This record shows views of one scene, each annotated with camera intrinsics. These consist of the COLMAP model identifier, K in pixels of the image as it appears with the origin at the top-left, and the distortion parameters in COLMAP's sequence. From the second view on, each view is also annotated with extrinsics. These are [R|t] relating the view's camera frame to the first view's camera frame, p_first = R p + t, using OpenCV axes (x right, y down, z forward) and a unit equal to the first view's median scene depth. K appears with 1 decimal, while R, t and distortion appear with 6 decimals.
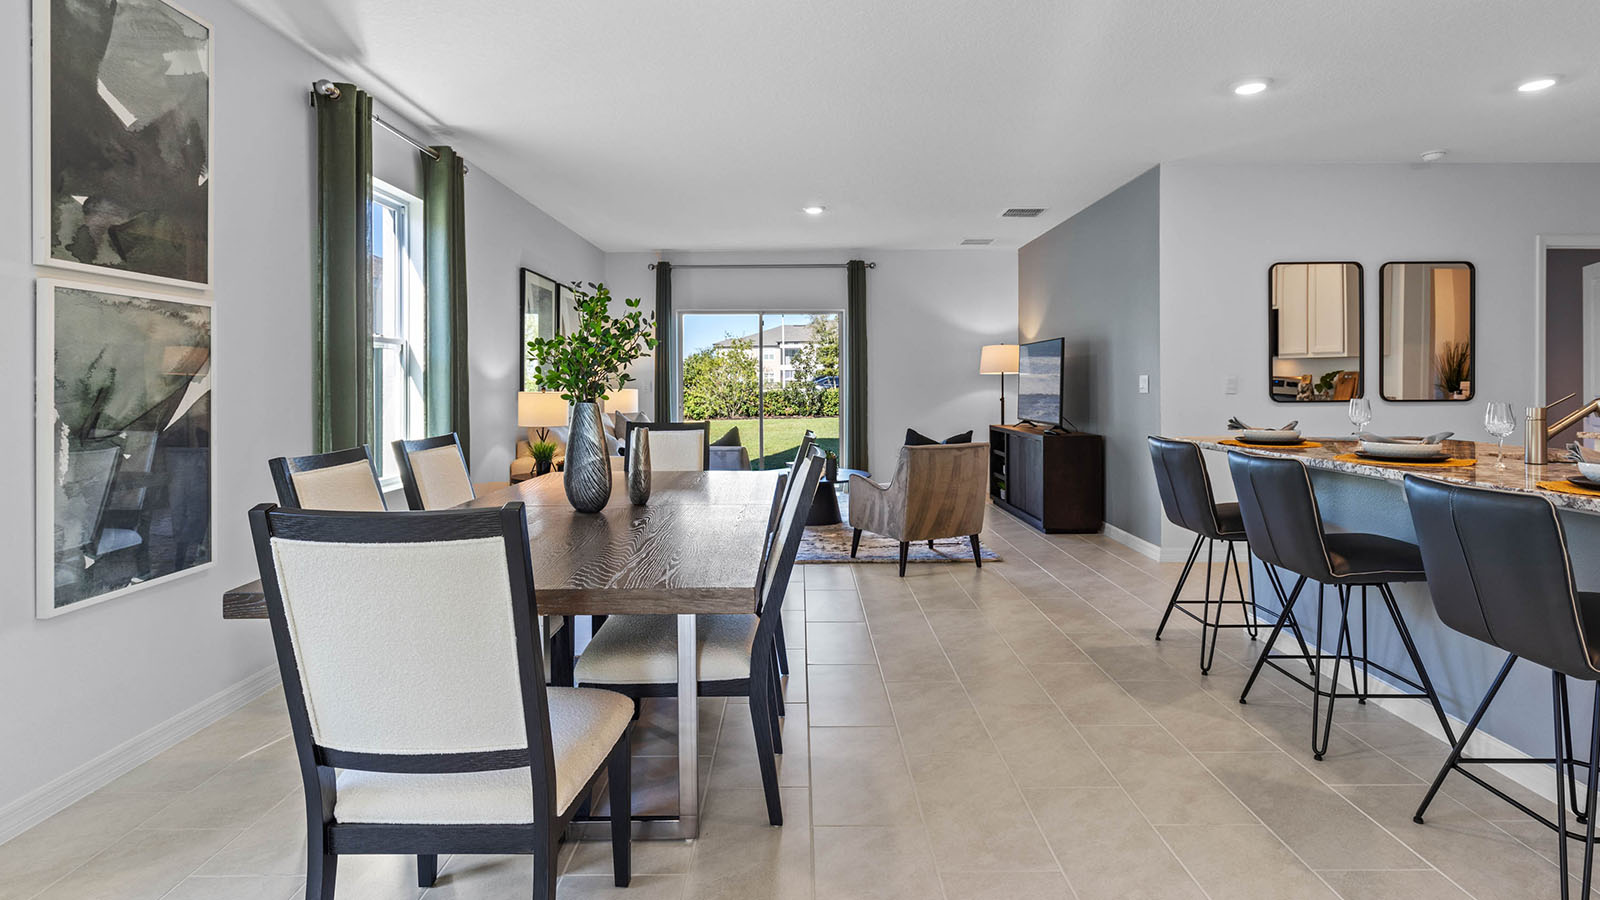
lens RADIAL K [[795.9, 0, 799.7], [0, 795.9, 382.7], [0, 0, 1]] dist [-0.002795, -0.001584]
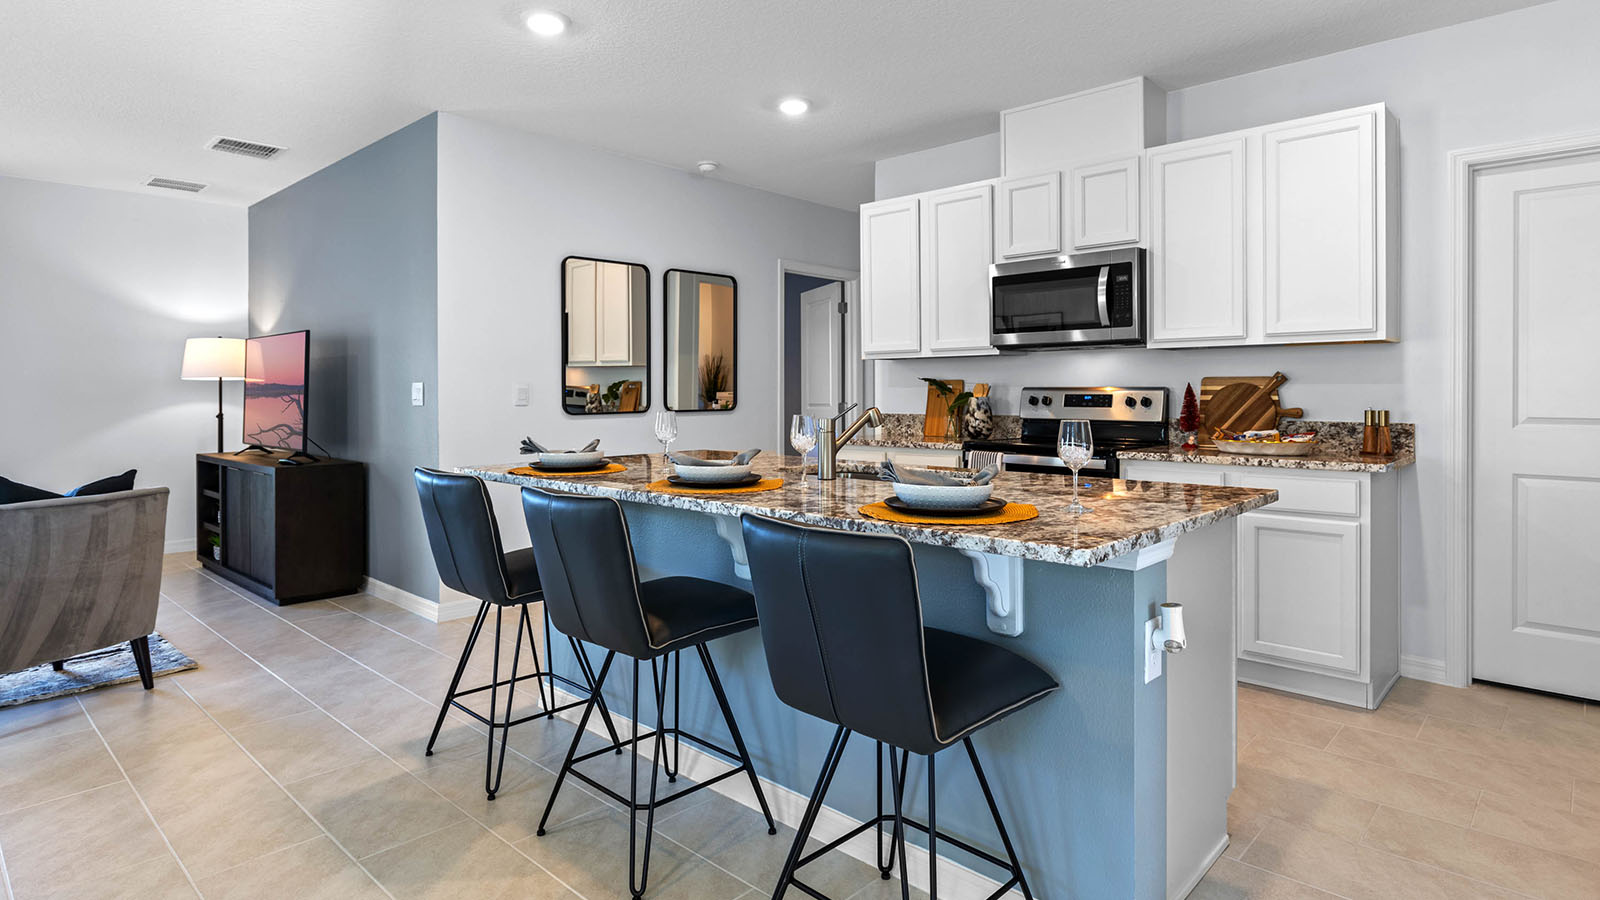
lens RADIAL K [[857.9, 0, 796.0], [0, 857.9, 398.4], [0, 0, 1]] dist [-0.005327, 0.004146]
pose [[0.689372, -0.003650, 0.724398, 0.093603], [-0.000885, 0.999982, 0.005881, 0.000763], [-0.724407, -0.004696, 0.689357, 0.180085]]
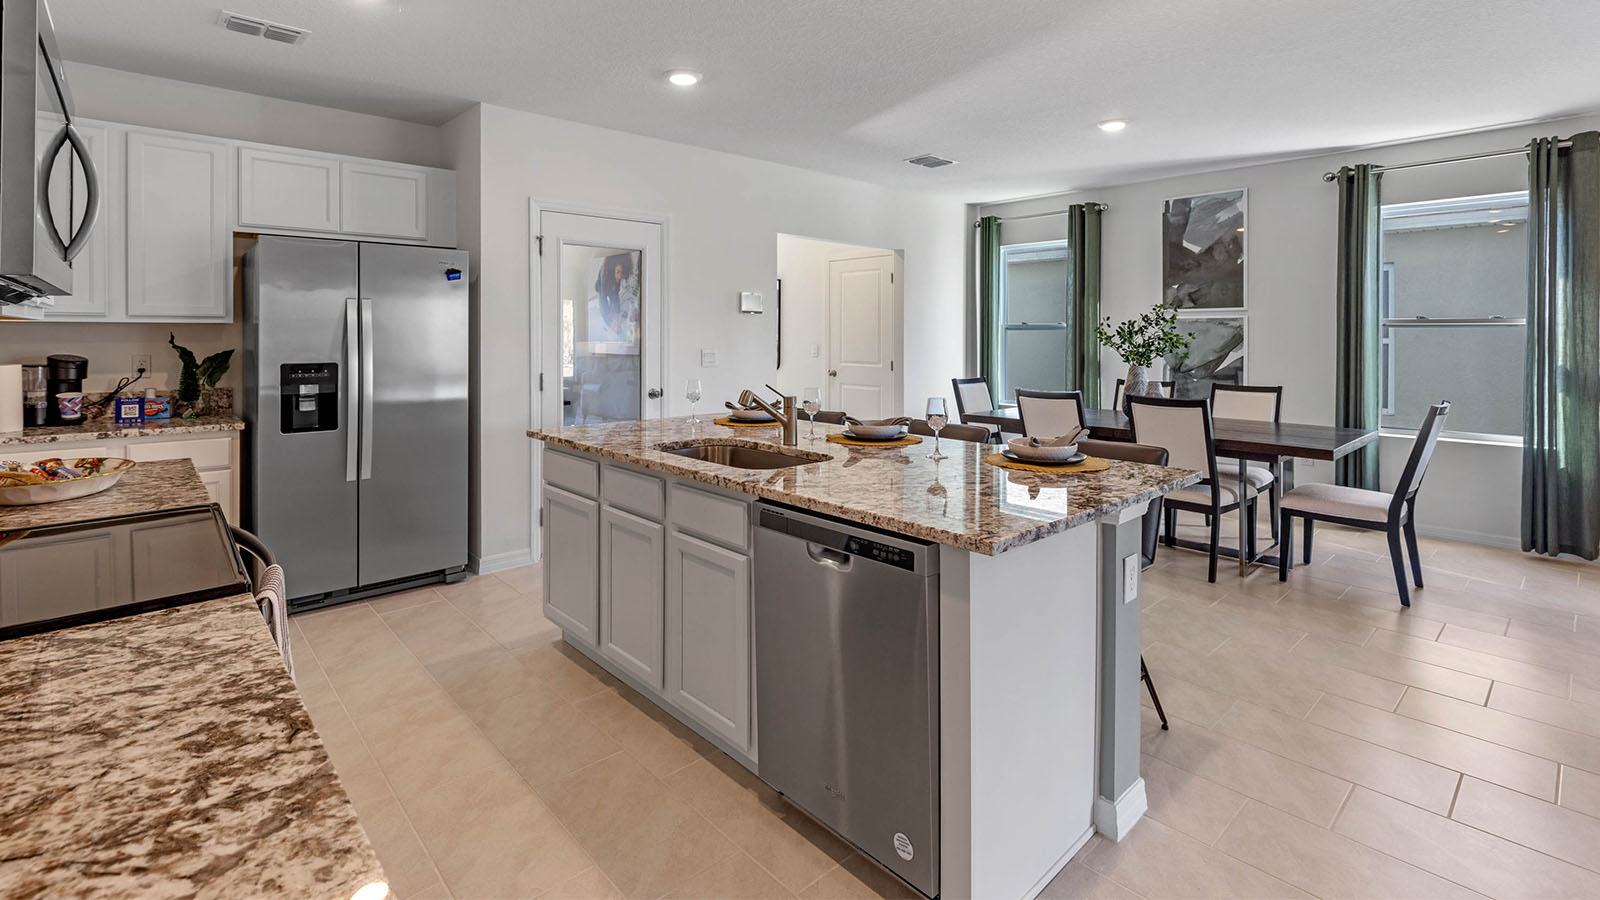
lens RADIAL K [[719.8, 0, 792.5], [0, 719.8, 336.5], [0, 0, 1]] dist [-0.001312, -0.002531]
pose [[-0.747257, 0.004425, -0.664521, 0.797505], [0.003138, 0.999990, 0.003130, -0.028912], [0.664528, 0.000254, -0.747263, 0.881901]]
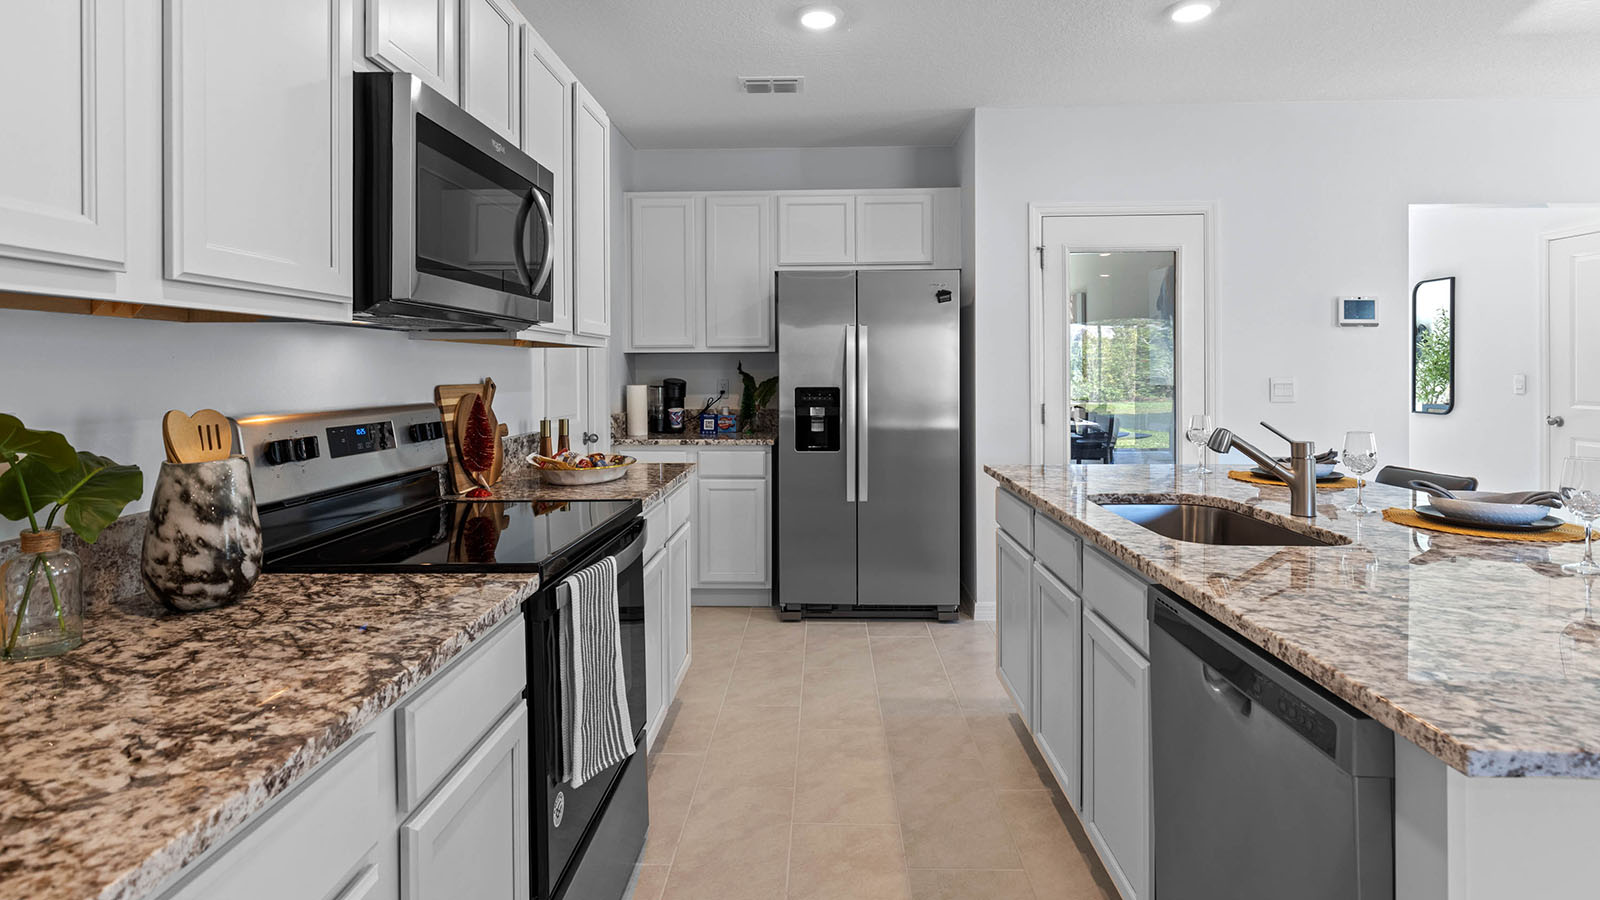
lens RADIAL K [[795.9, 0, 801.8], [0, 795.9, 372.0], [0, 0, 1]] dist [-0.002795, -0.001584]
pose [[-0.999239, 0.007549, 0.038273, 0.678843], [0.007569, 0.999971, 0.000369, -0.019409], [-0.038269, 0.000659, -0.999267, 0.876951]]
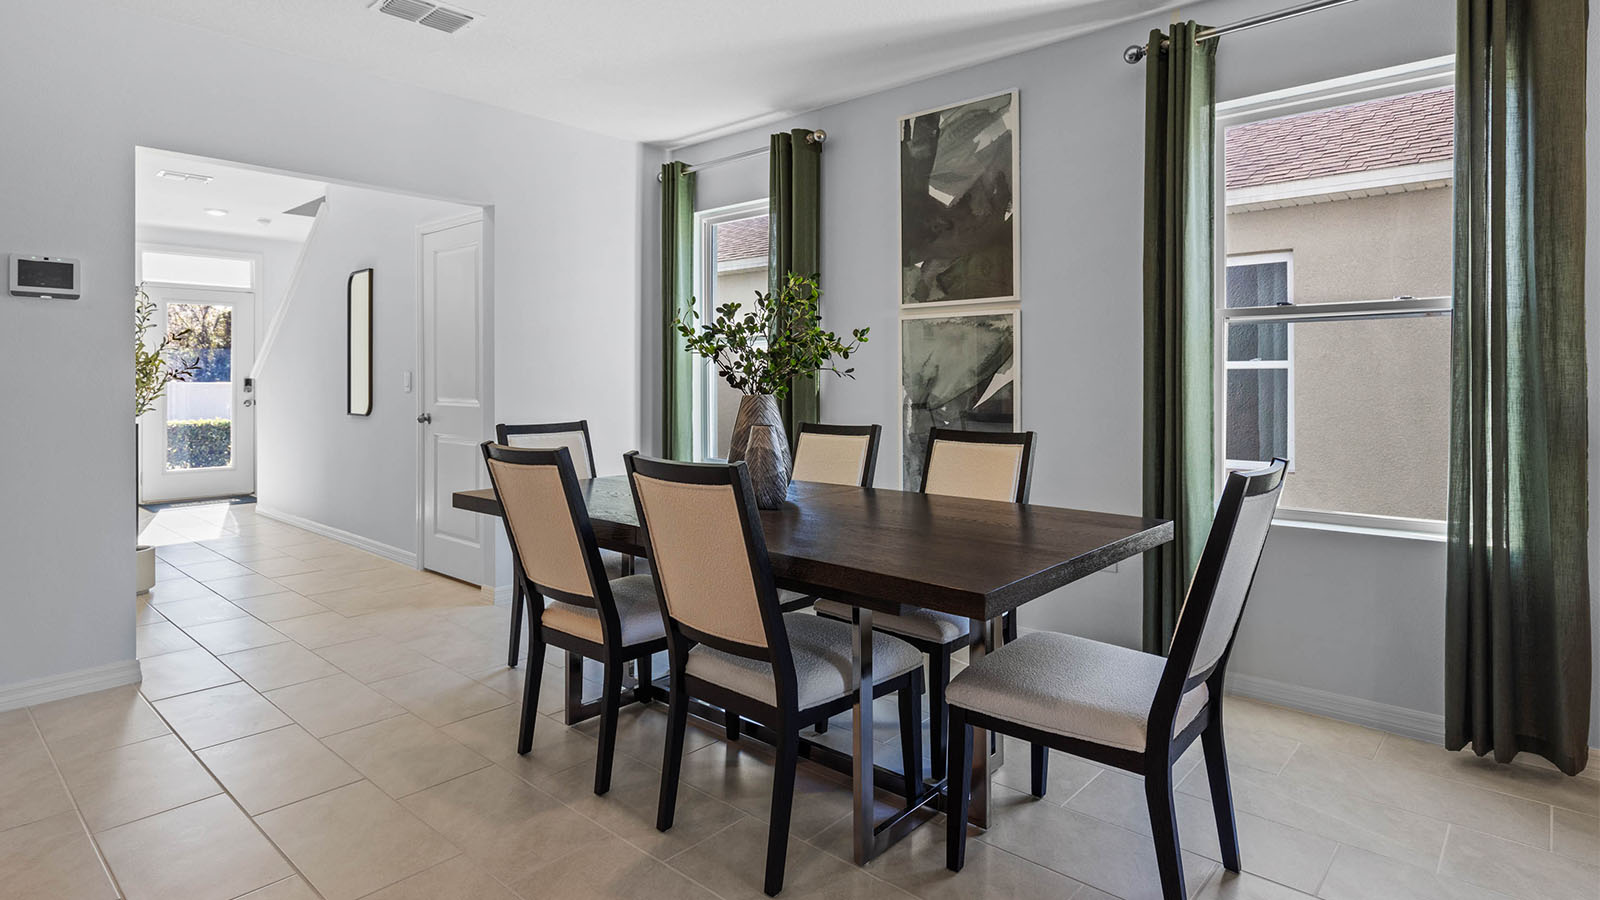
lens RADIAL K [[857.9, 0, 769.5], [0, 857.9, 378.1], [0, 0, 1]] dist [-0.005327, 0.004146]
pose [[-0.672442, 0.007534, -0.740112, 0.279793], [0.008080, 0.999963, 0.002838, -0.000268], [0.740106, -0.004071, -0.672478, 0.868514]]
